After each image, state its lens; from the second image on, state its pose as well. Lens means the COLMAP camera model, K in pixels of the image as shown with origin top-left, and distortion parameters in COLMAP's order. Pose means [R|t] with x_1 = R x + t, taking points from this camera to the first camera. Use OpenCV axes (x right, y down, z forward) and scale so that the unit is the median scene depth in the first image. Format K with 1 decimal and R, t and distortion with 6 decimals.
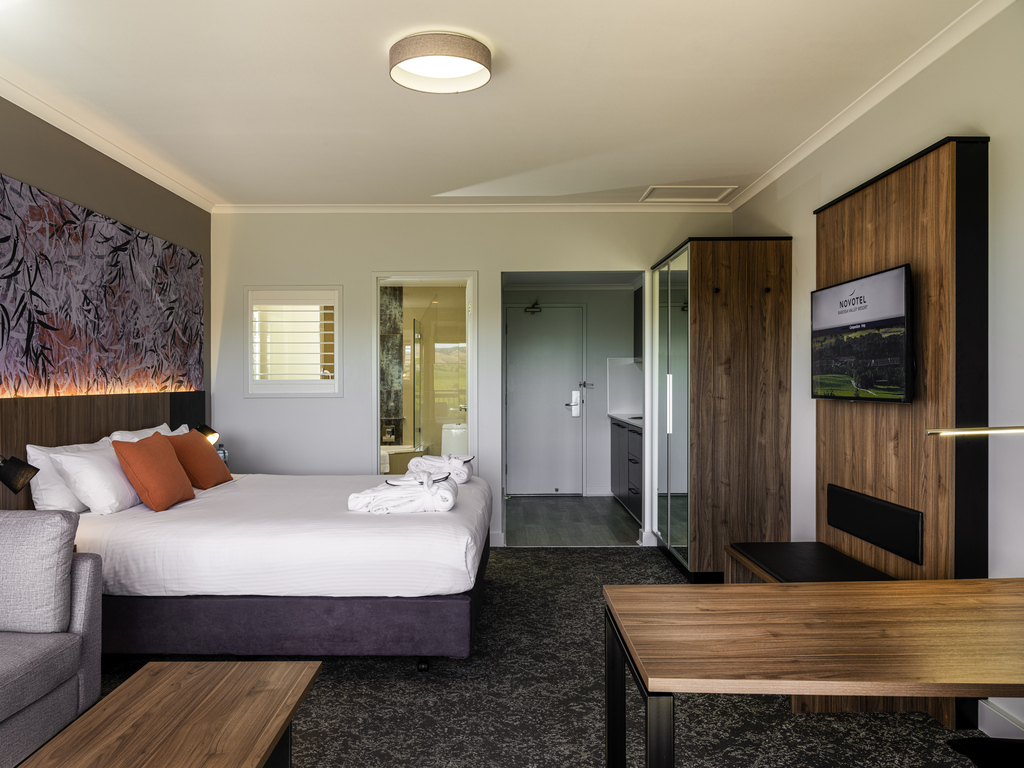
lens RADIAL K [[780.3, 0, 501.5], [0, 780.3, 403.7], [0, 0, 1]] dist [-0.002523, 0.004214]
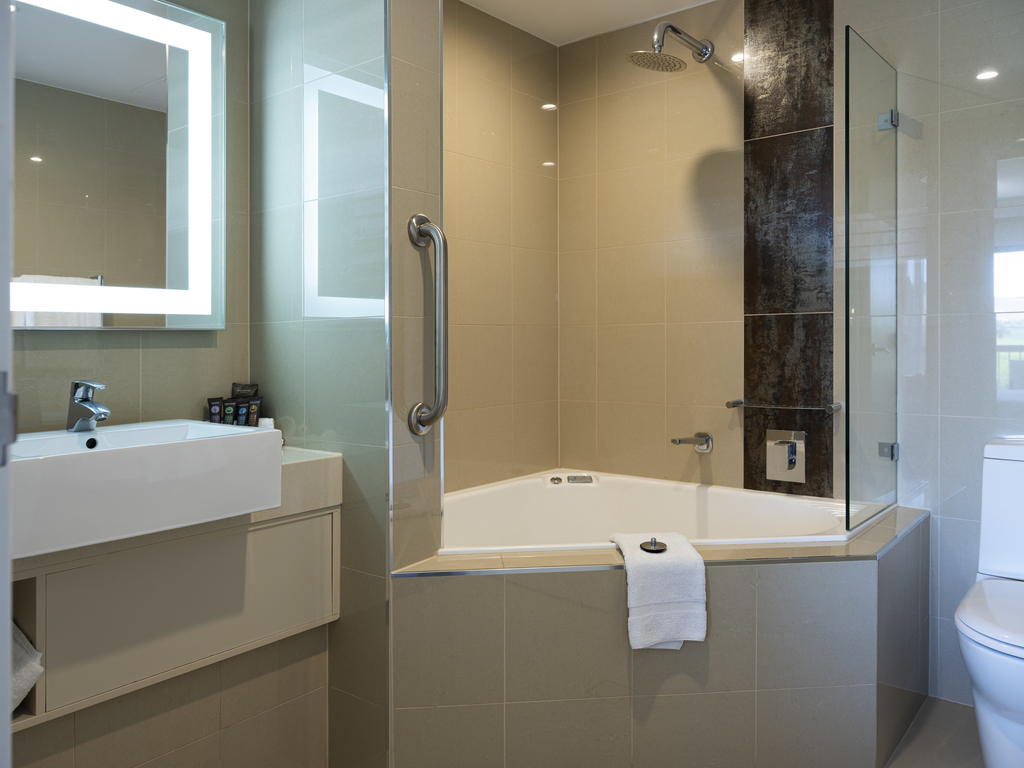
lens RADIAL K [[780.3, 0, 507.6], [0, 780.3, 360.3], [0, 0, 1]] dist [-0.002523, 0.004214]
pose [[0.781729, 0.000990, -0.623618, -0.081516], [-0.004272, 0.999984, -0.003767, 0.005200], [0.623604, 0.005609, 0.781721, 1.465634]]
